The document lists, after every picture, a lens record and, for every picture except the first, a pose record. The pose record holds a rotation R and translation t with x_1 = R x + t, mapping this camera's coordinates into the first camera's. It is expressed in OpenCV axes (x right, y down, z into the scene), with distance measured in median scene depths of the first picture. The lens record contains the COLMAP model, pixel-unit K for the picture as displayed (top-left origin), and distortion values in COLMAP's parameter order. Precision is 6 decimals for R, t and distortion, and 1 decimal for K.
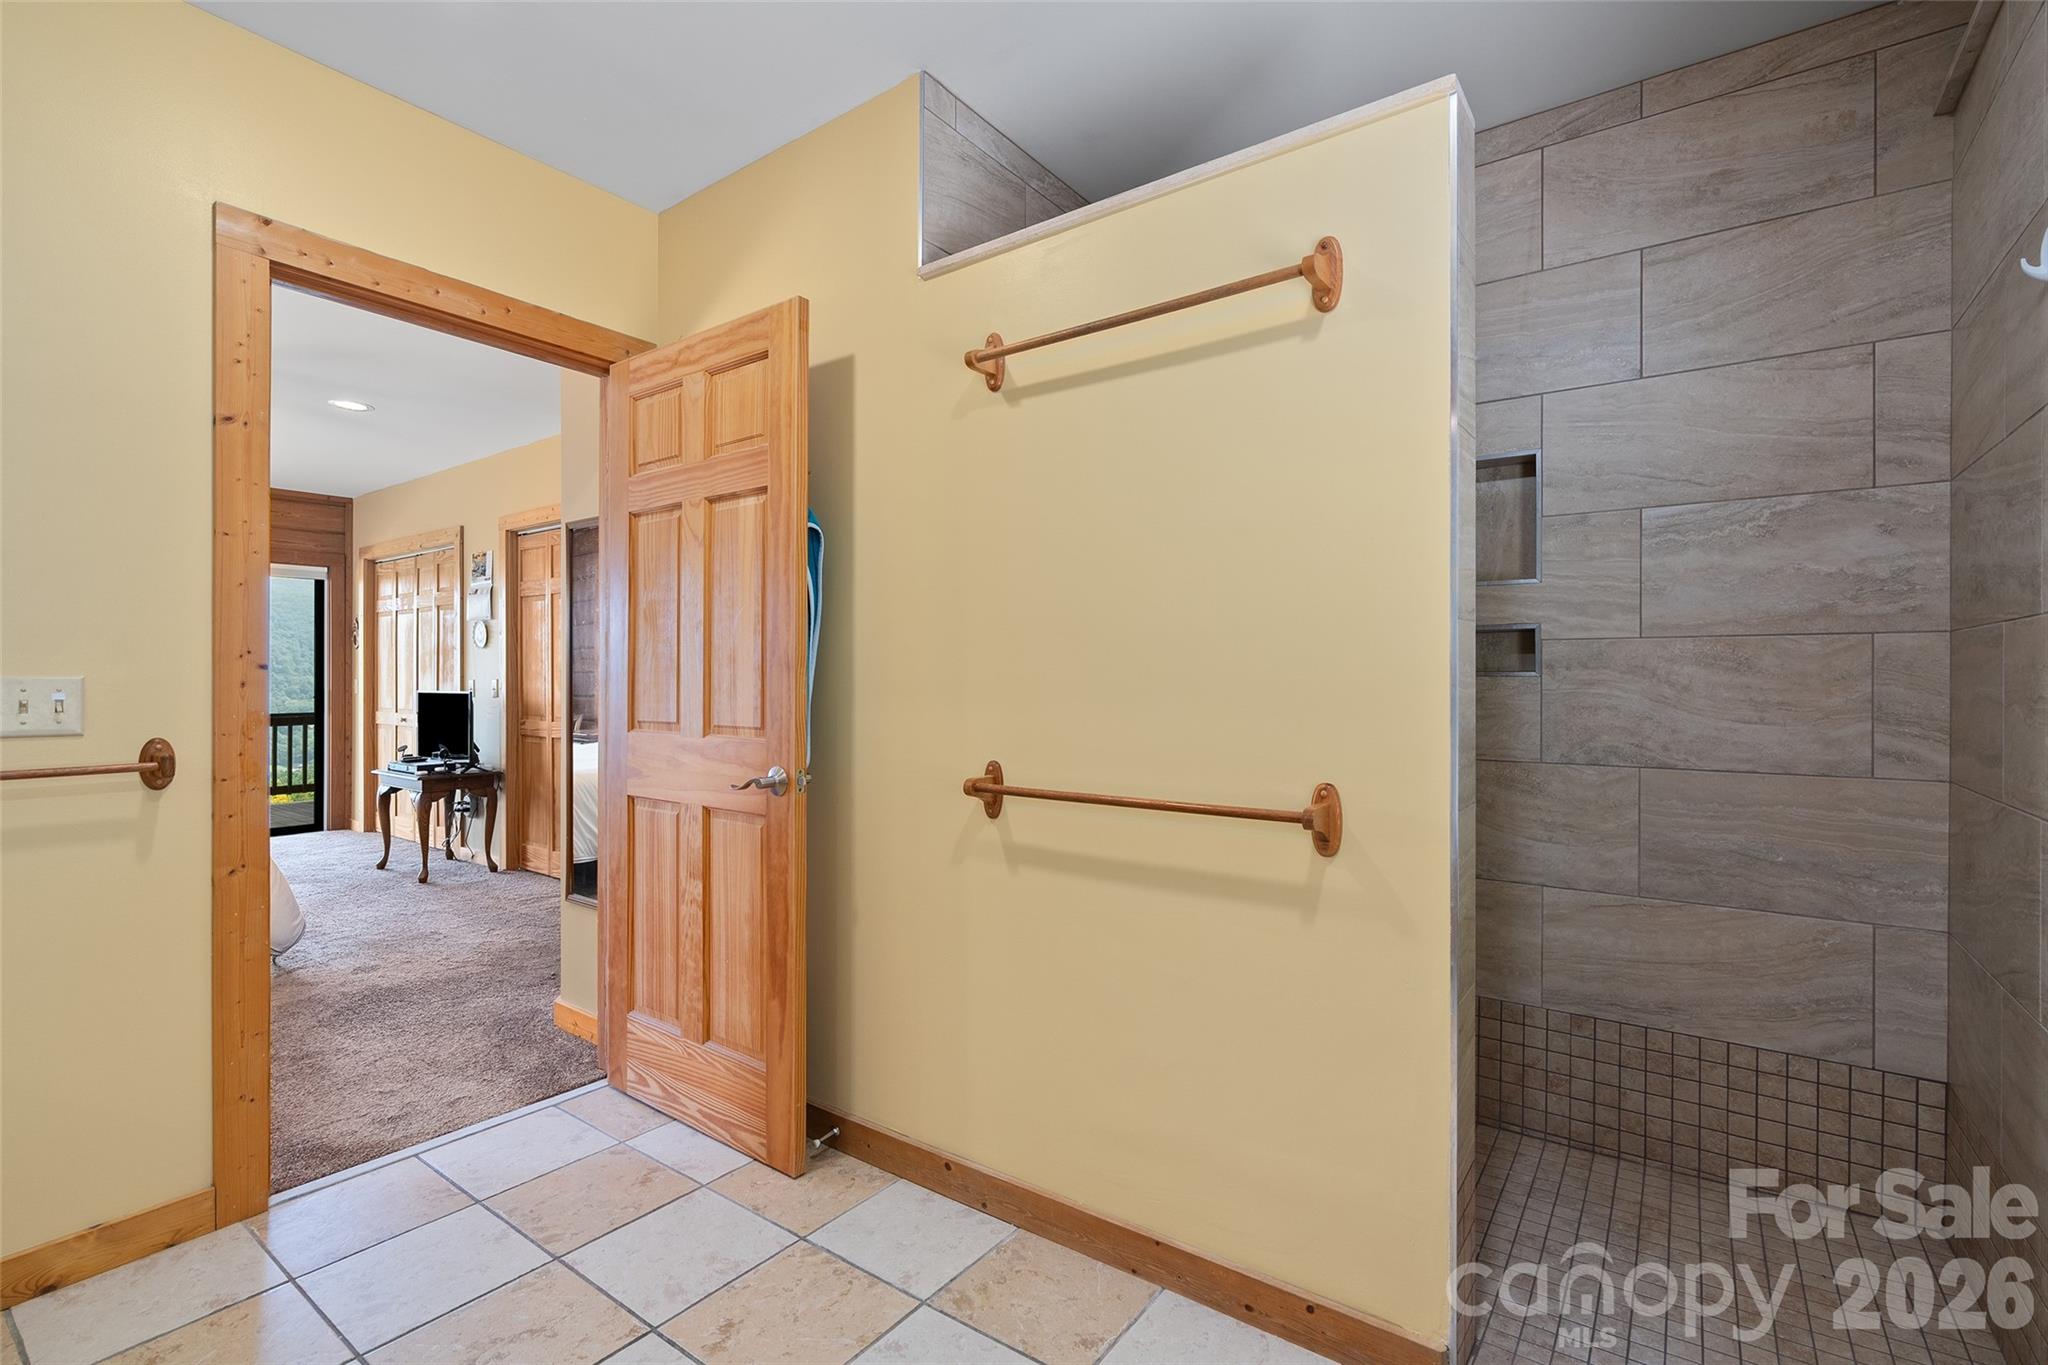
lens RADIAL K [[925.9, 0, 1028.7], [0, 925.9, 680.5], [0, 0, 1]] dist [-0.007771, 0.005377]
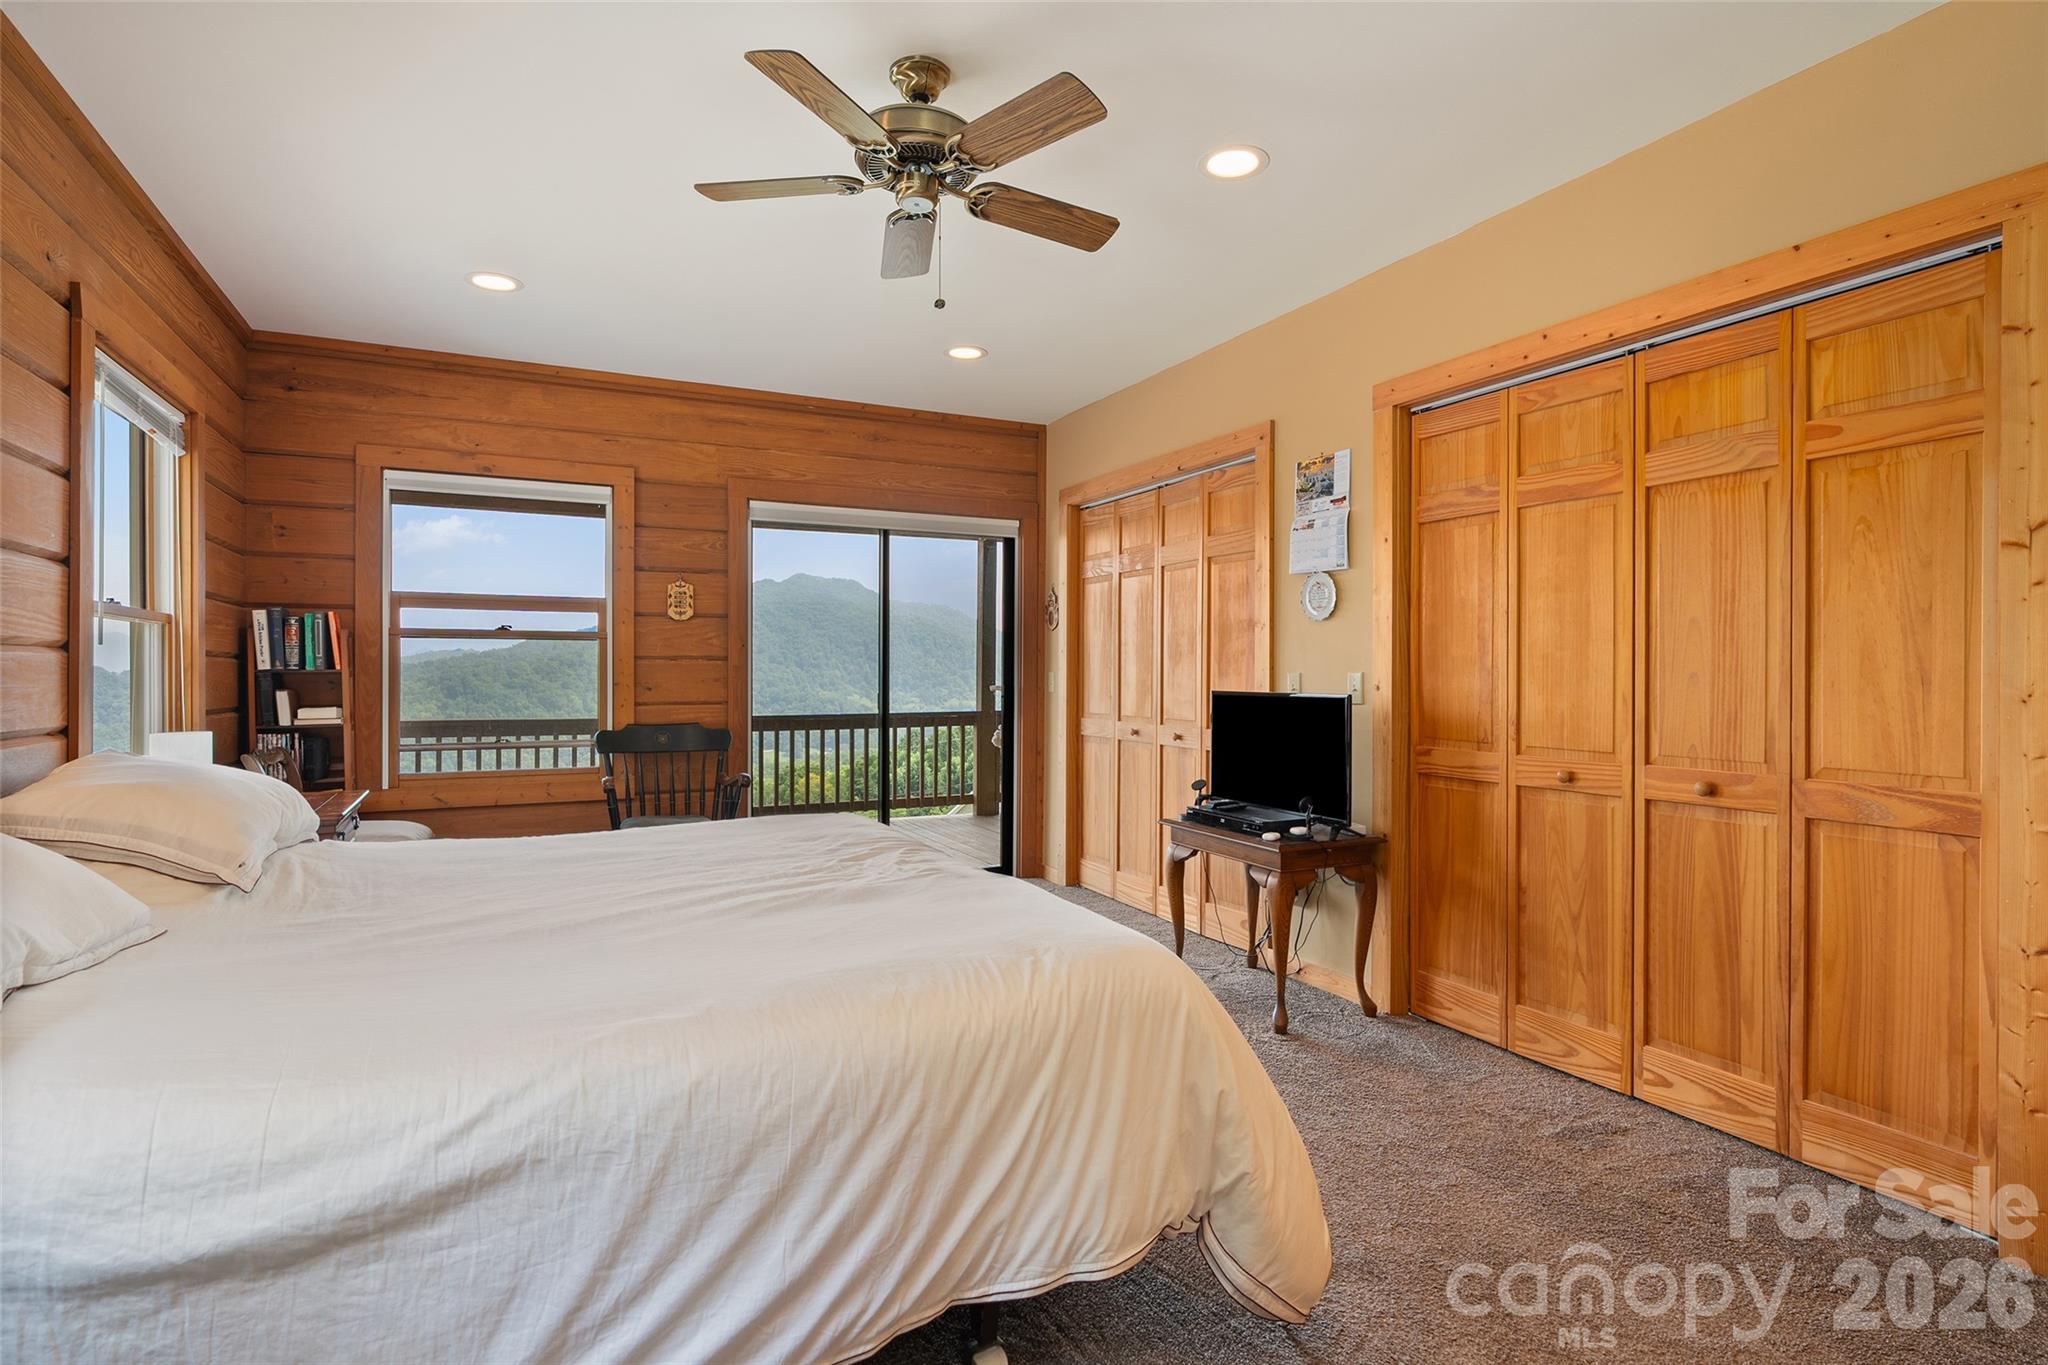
lens RADIAL K [[1020.3, 0, 1075.4], [0, 1020.3, 676.4], [0, 0, 1]] dist [0.004384, 0.000019]
pose [[0.906110, 0.006180, -0.422996, -0.444423], [-0.007109, 0.999975, -0.000619, 0.002655], [0.422982, 0.003568, 0.906131, 0.335180]]
